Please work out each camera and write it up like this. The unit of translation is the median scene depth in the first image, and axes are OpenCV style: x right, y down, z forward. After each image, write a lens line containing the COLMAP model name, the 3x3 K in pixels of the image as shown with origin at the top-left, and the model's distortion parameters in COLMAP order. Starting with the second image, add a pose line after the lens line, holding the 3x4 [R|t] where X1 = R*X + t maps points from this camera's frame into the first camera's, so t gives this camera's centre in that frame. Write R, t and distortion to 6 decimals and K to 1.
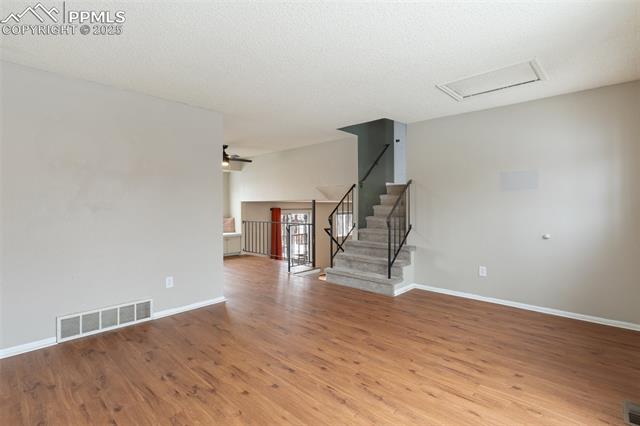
lens RADIAL K [[306.6, 0, 319.1], [0, 306.6, 208.1], [0, 0, 1]] dist [0.000066, 0.000608]
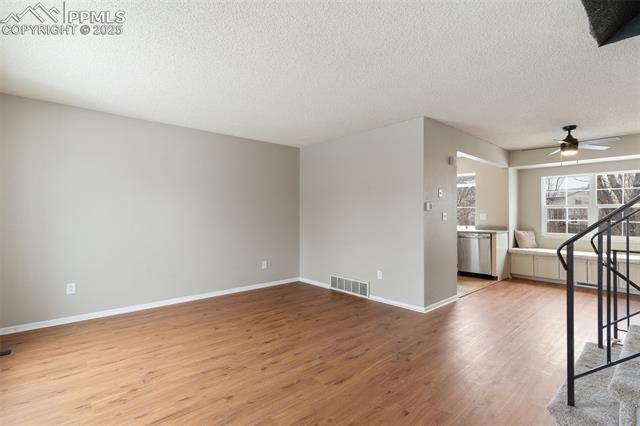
lens RADIAL K [[306.6, 0, 318.3], [0, 306.6, 213.5], [0, 0, 1]] dist [0.000066, 0.000608]
pose [[-0.079385, 0.005792, -0.996827, 1.085814], [-0.008722, 0.999941, 0.006505, -0.014935], [0.996806, 0.009211, -0.079330, 1.224517]]
